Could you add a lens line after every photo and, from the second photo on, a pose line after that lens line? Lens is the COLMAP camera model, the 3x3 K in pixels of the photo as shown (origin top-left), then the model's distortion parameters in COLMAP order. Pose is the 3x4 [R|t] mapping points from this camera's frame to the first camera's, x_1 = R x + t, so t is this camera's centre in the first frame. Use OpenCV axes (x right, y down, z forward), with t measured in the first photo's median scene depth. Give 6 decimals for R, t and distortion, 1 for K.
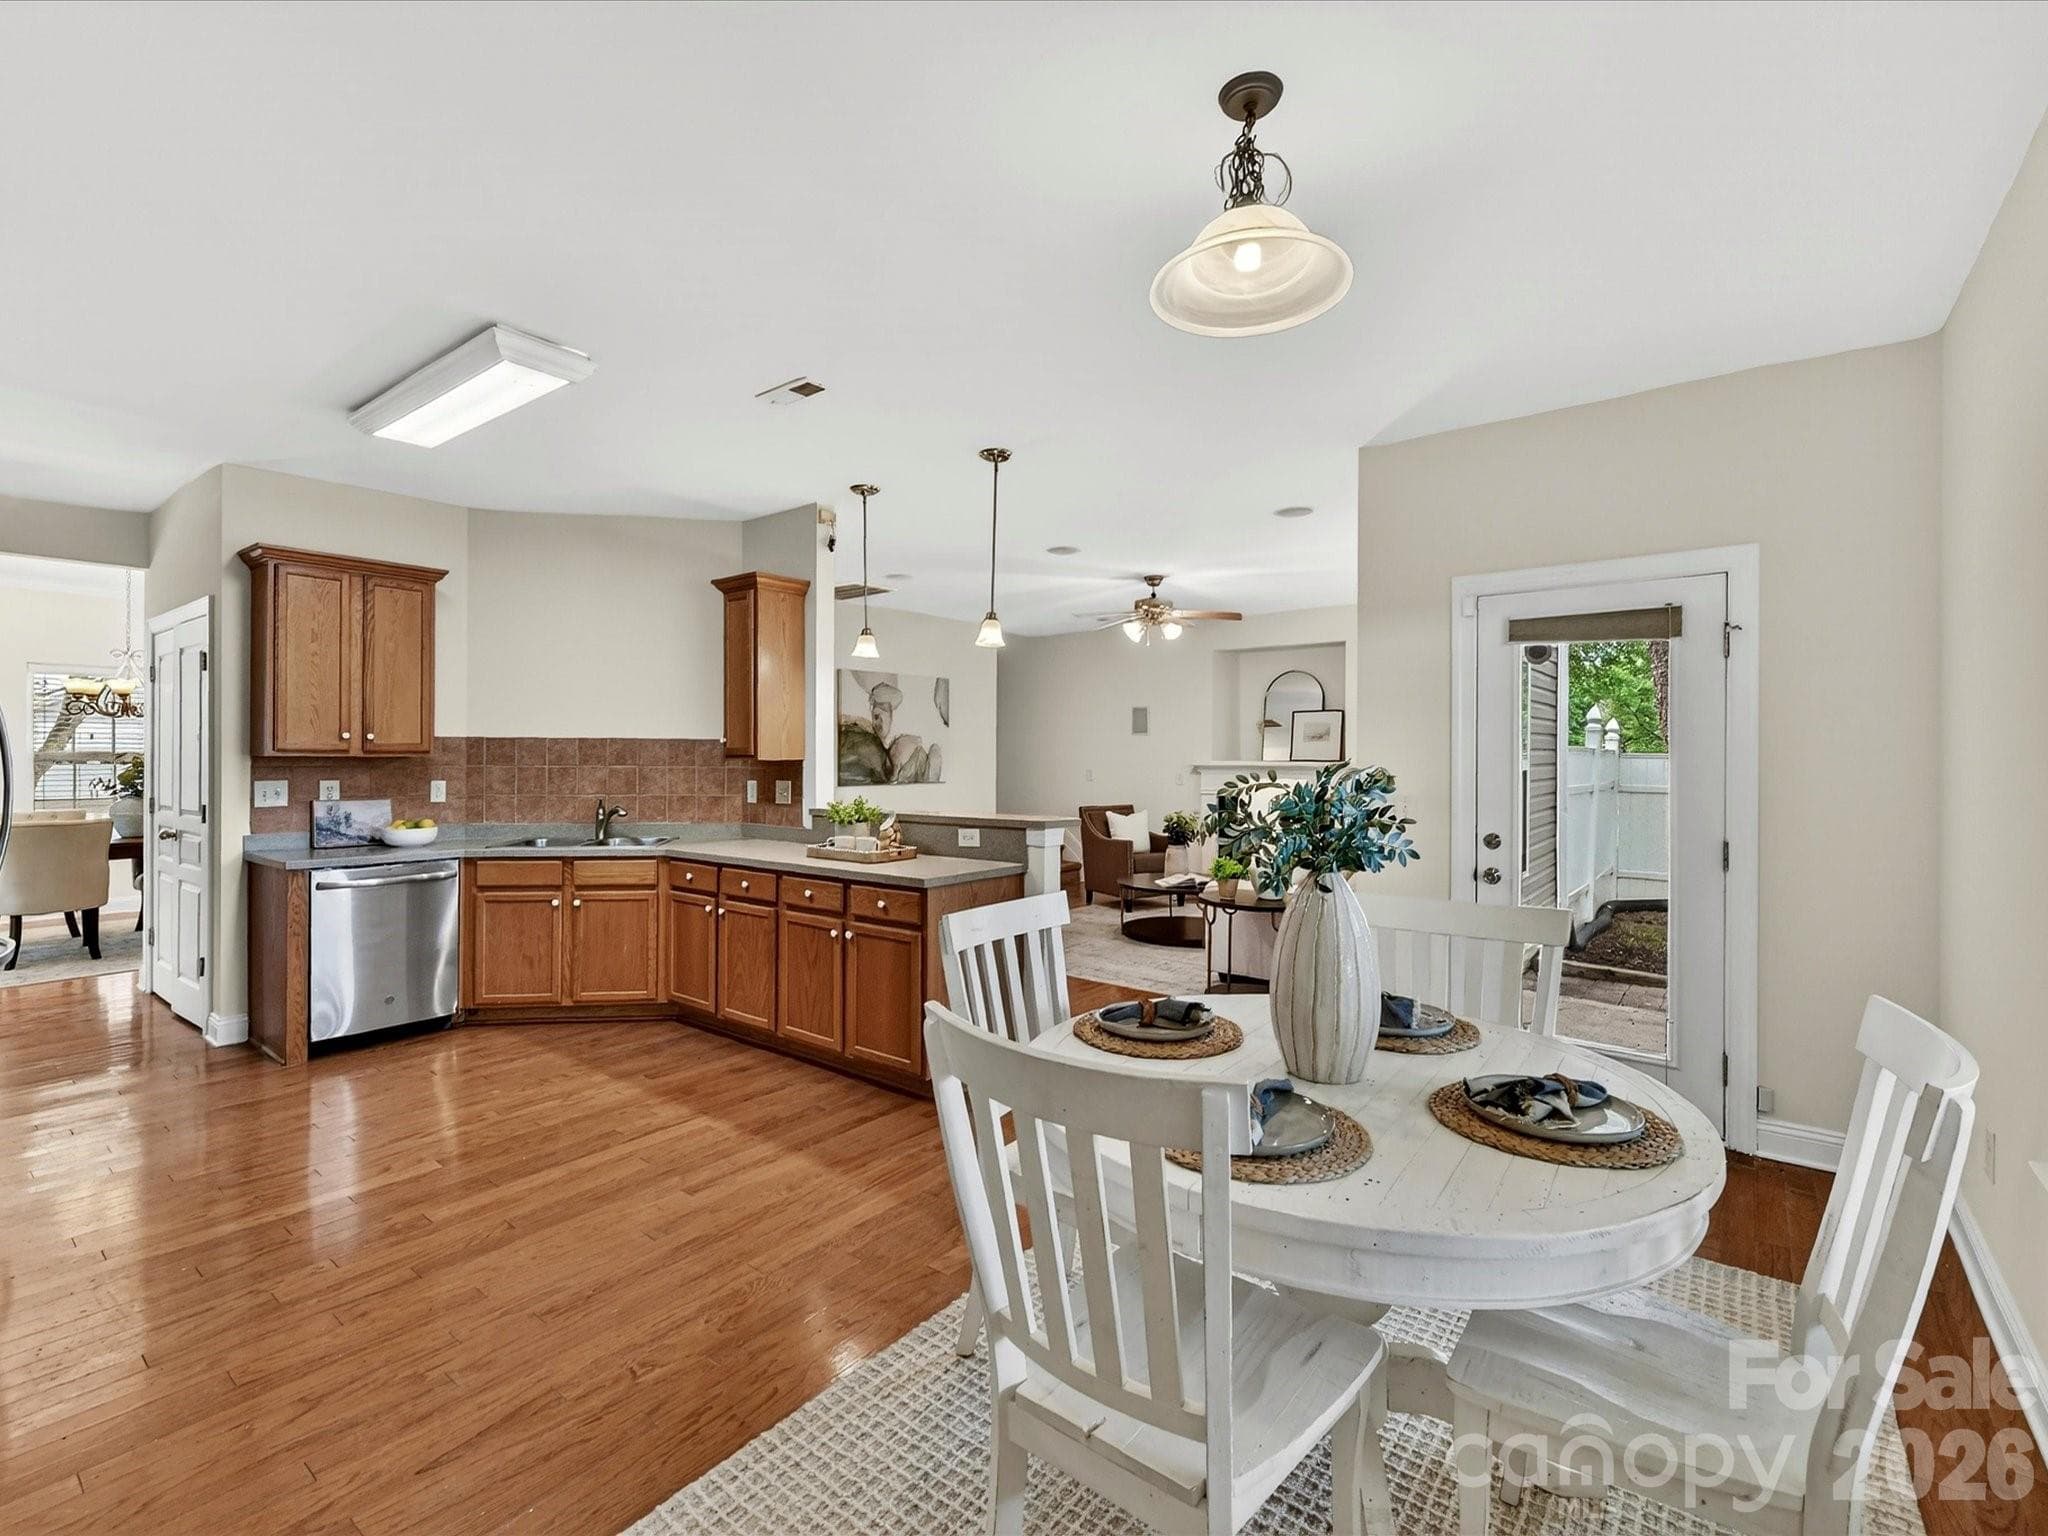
lens RADIAL K [[912.6, 0, 1020.7], [0, 912.6, 756.7], [0, 0, 1]] dist [0.001192, 0.000198]
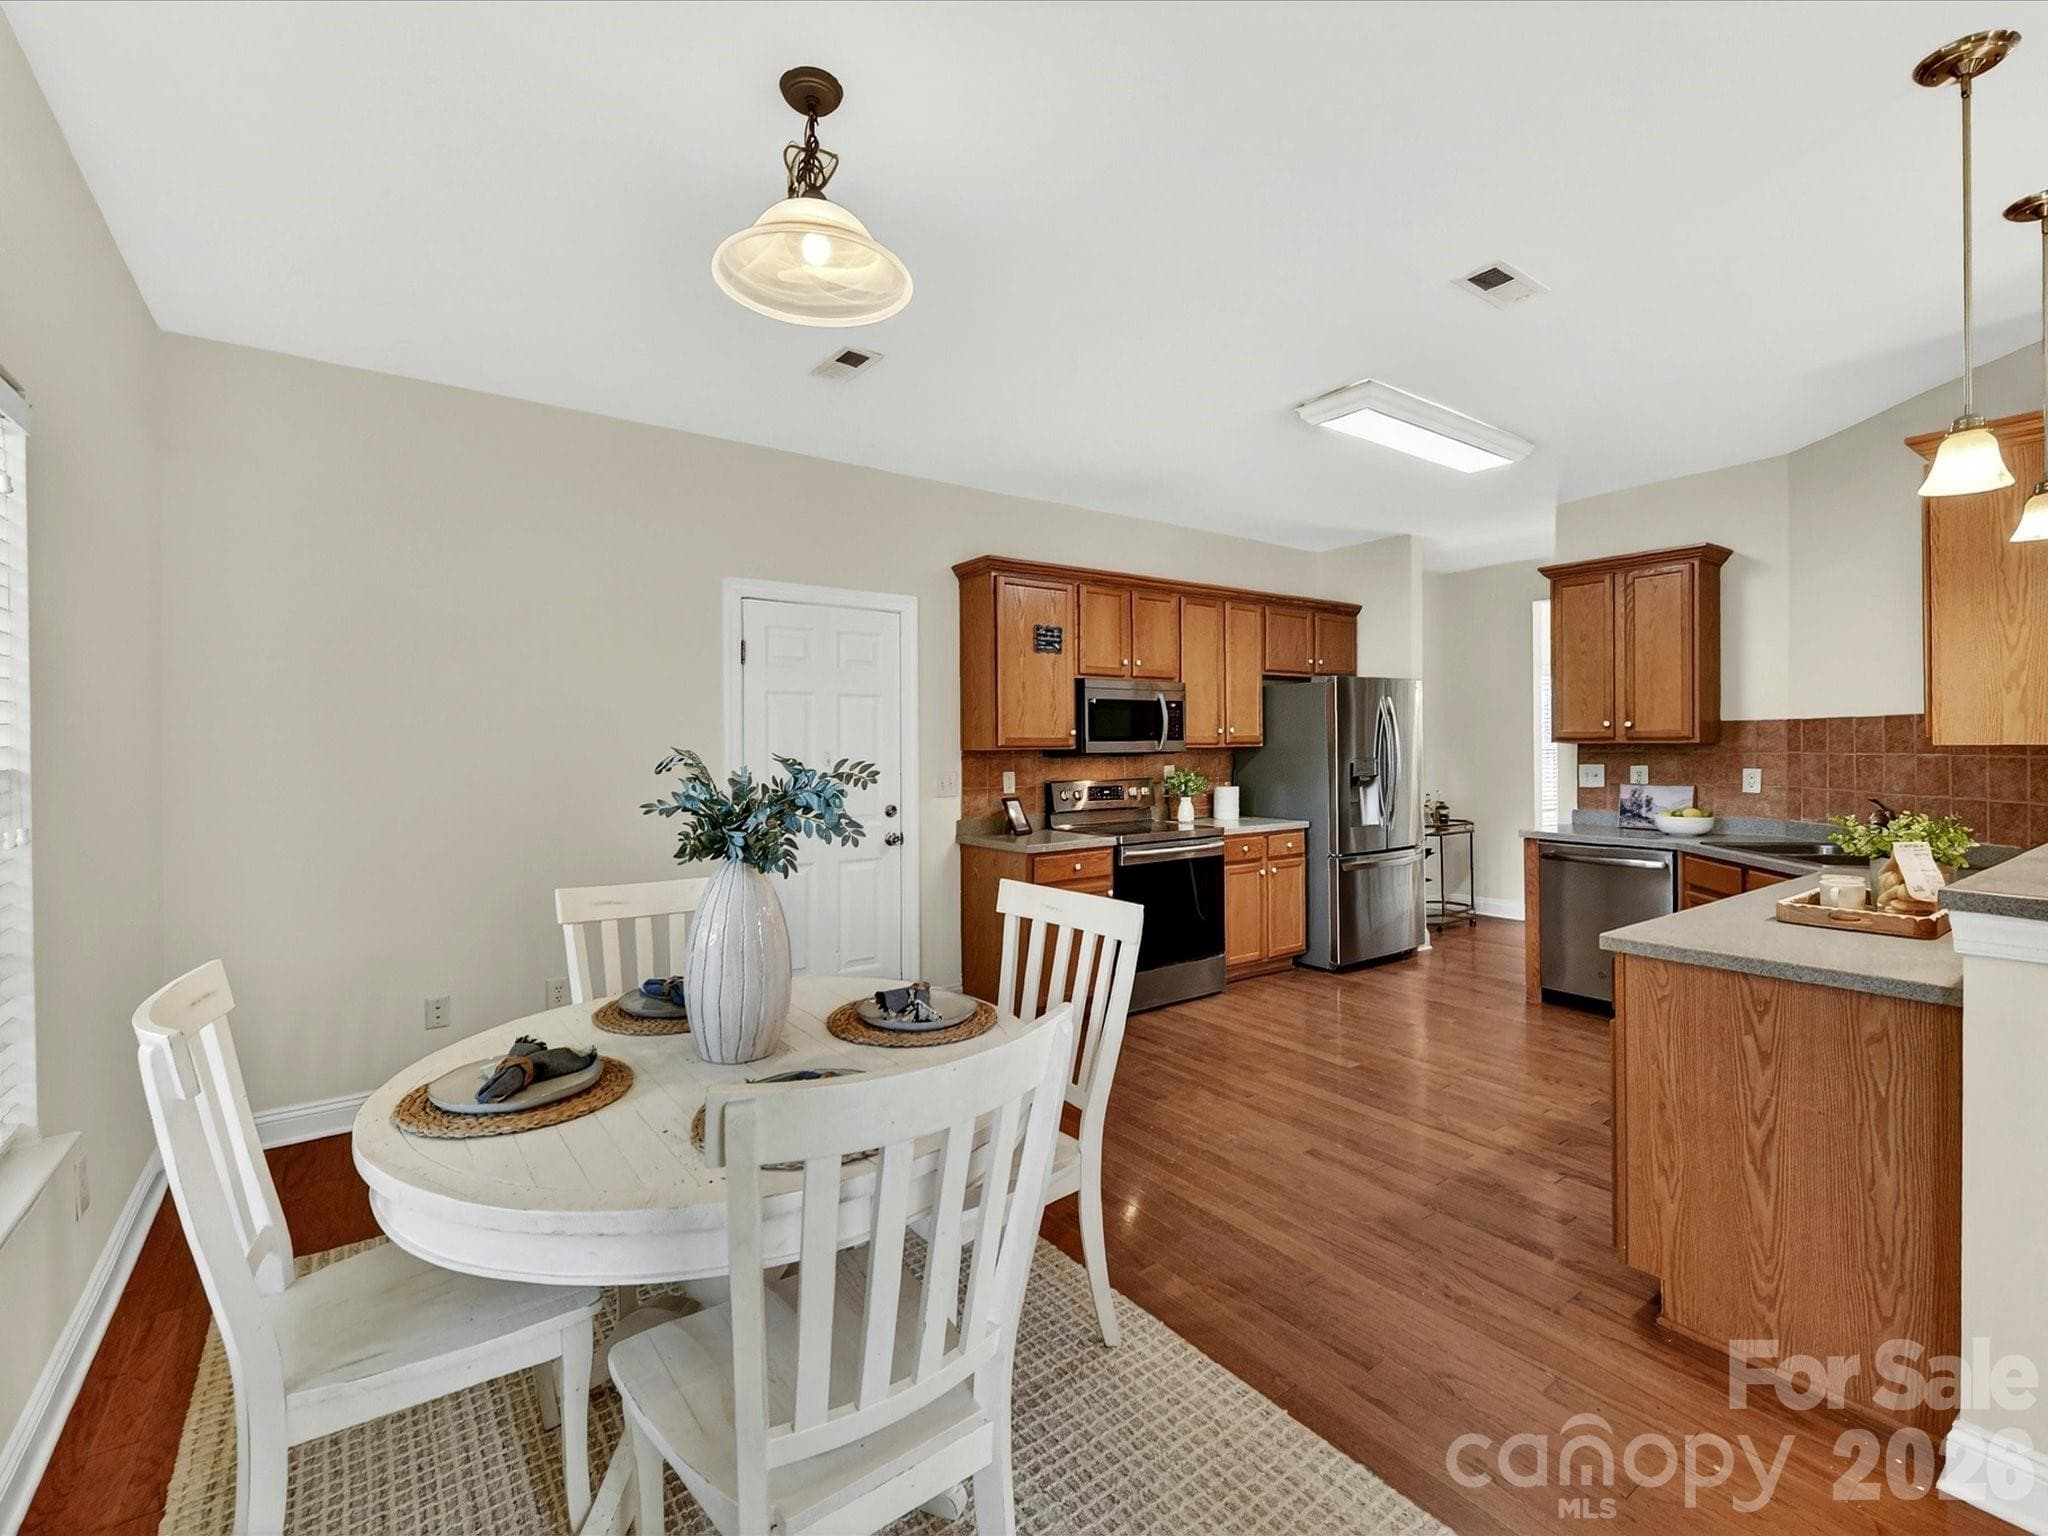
lens RADIAL K [[912.6, 0, 1019.3], [0, 912.6, 754.9], [0, 0, 1]] dist [0.001192, 0.000198]
pose [[-0.282992, 0.008292, -0.959086, 0.481009], [0.006947, 0.999954, 0.006596, 0.001852], [0.959097, -0.004796, -0.283036, 0.624029]]
